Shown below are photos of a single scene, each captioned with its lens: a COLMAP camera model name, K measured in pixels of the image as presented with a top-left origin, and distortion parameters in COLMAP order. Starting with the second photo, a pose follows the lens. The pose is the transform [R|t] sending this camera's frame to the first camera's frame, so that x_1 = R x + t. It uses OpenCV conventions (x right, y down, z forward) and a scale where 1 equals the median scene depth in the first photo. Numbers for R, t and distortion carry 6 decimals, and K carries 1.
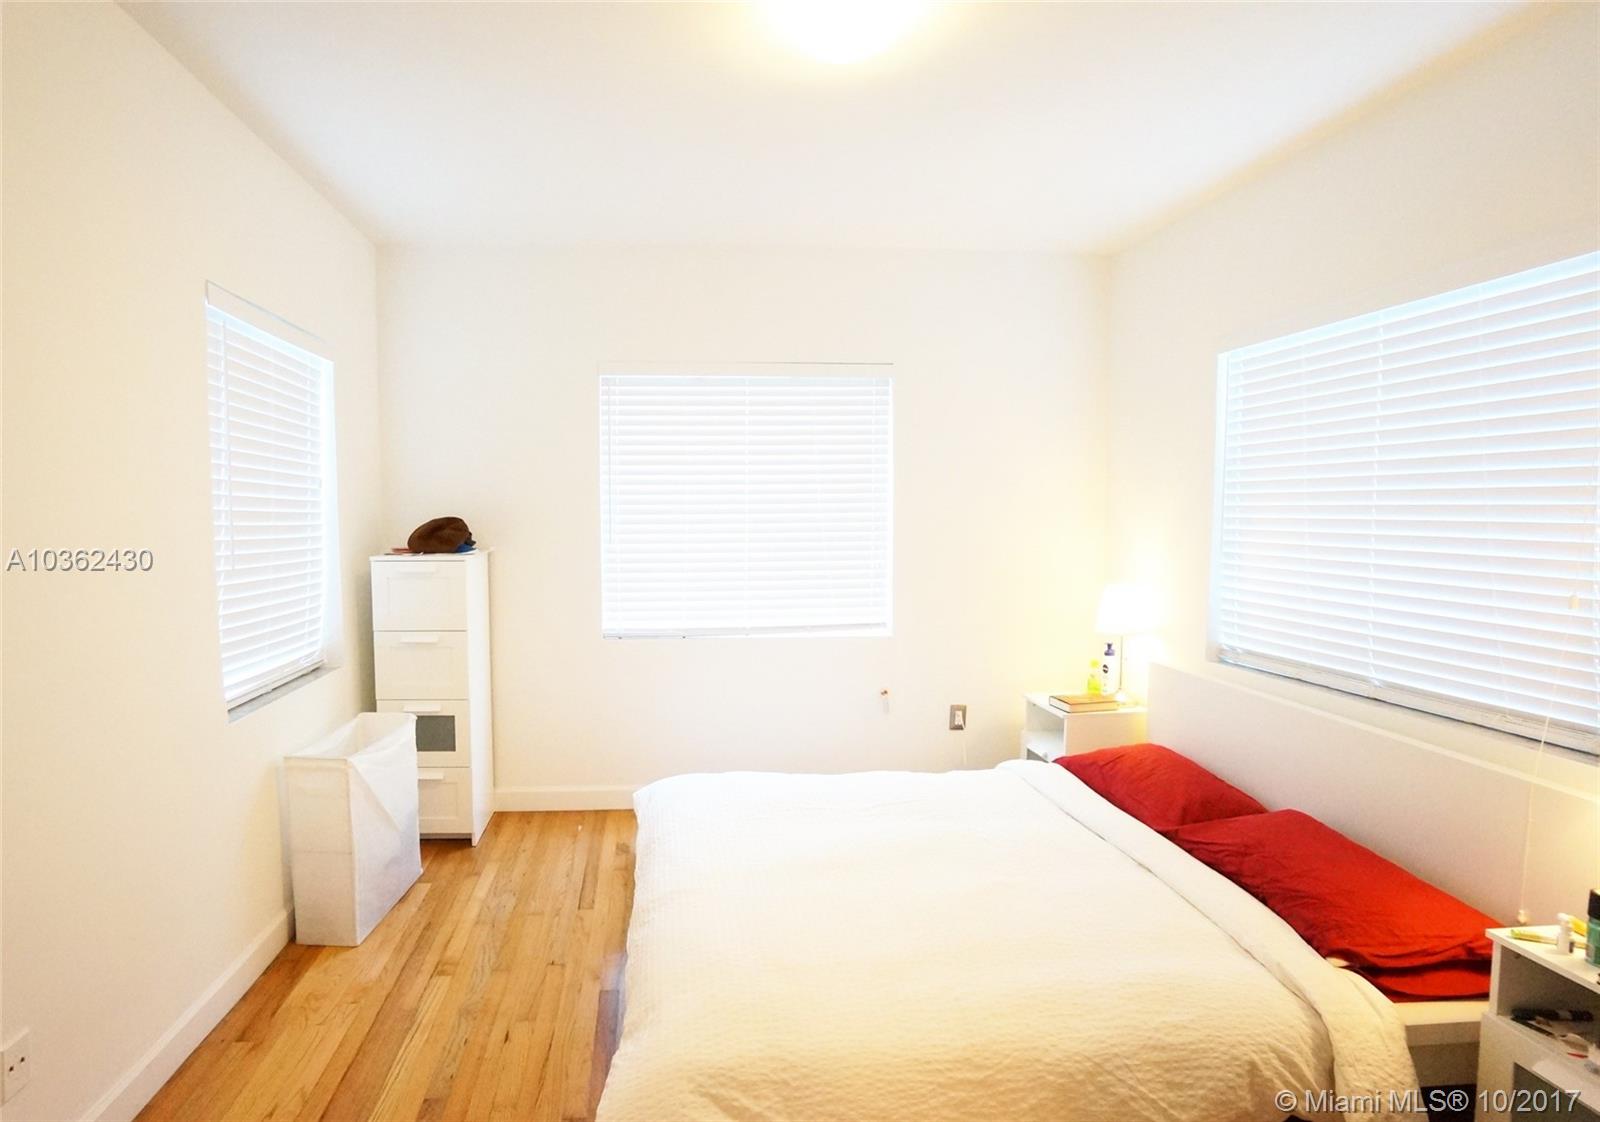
lens RADIAL K [[785.0, 0, 705.5], [0, 785.0, 578.3], [0, 0, 1]] dist [-0.066954, 0.027228]
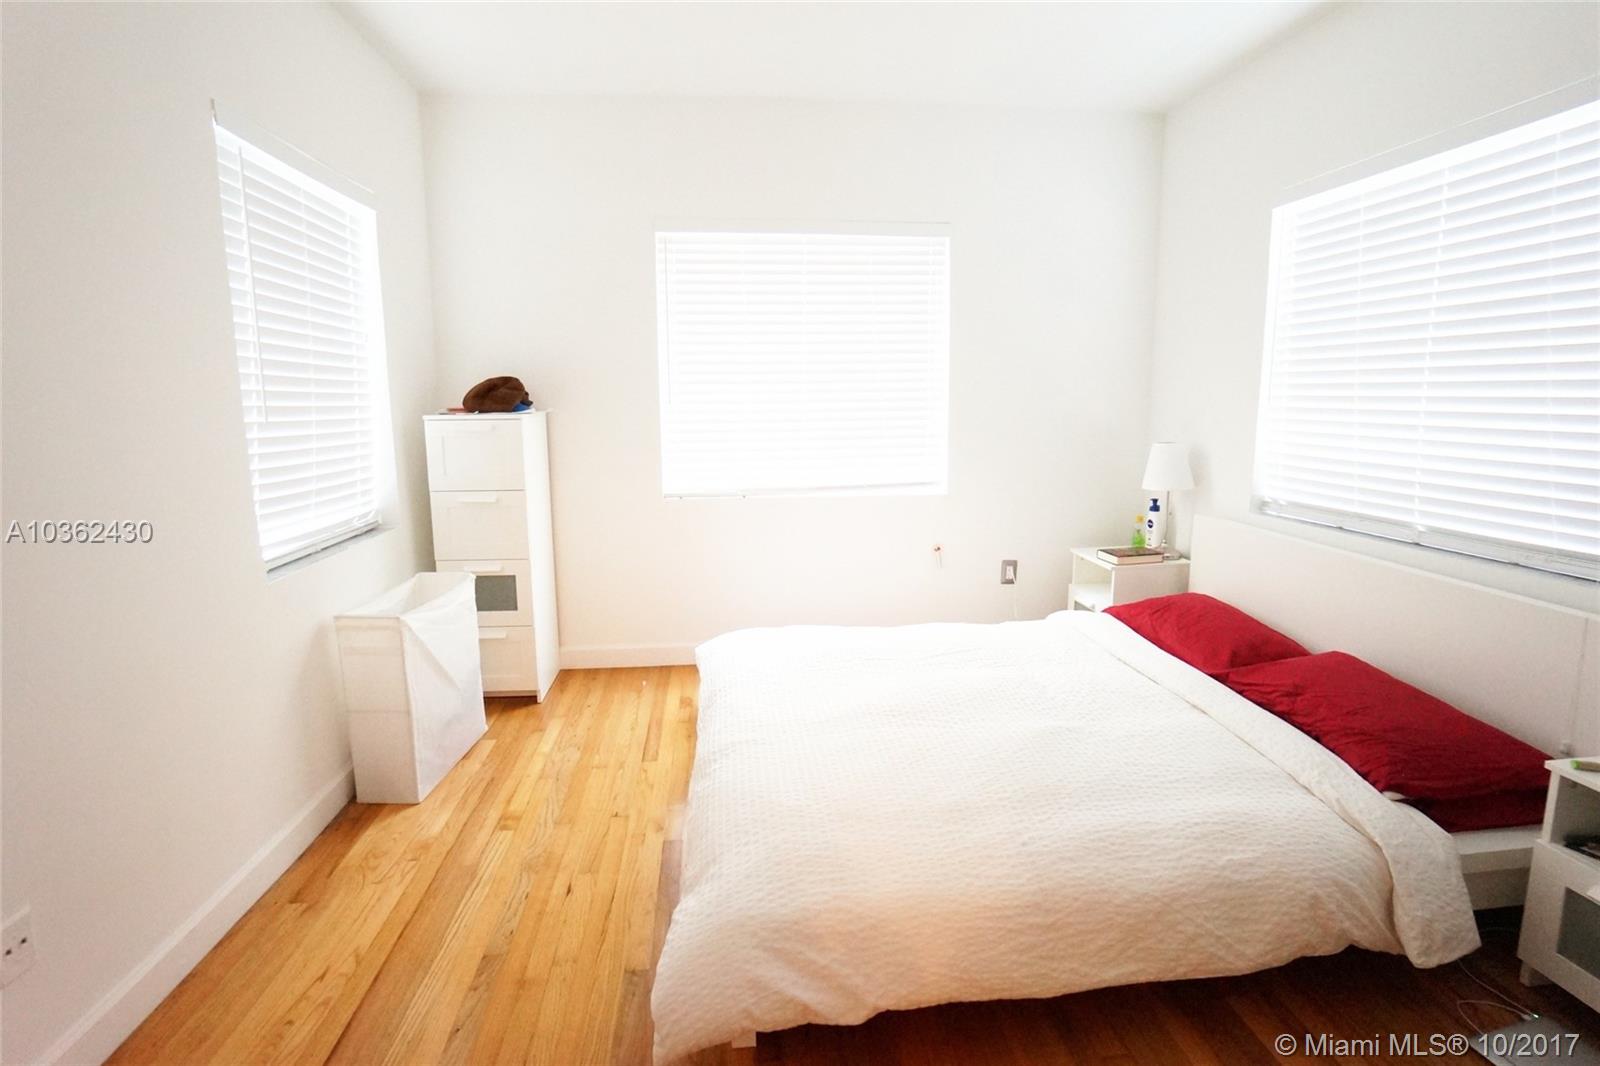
lens RADIAL K [[714.2, 0, 796.5], [0, 714.2, 511.1], [0, 0, 1]] dist [-0.065820, 0.024103]
pose [[0.999042, -0.010230, 0.042559, 0.001567], [0.007210, 0.997484, 0.070522, 0.044047], [-0.043173, -0.070148, 0.996602, 0.111757]]
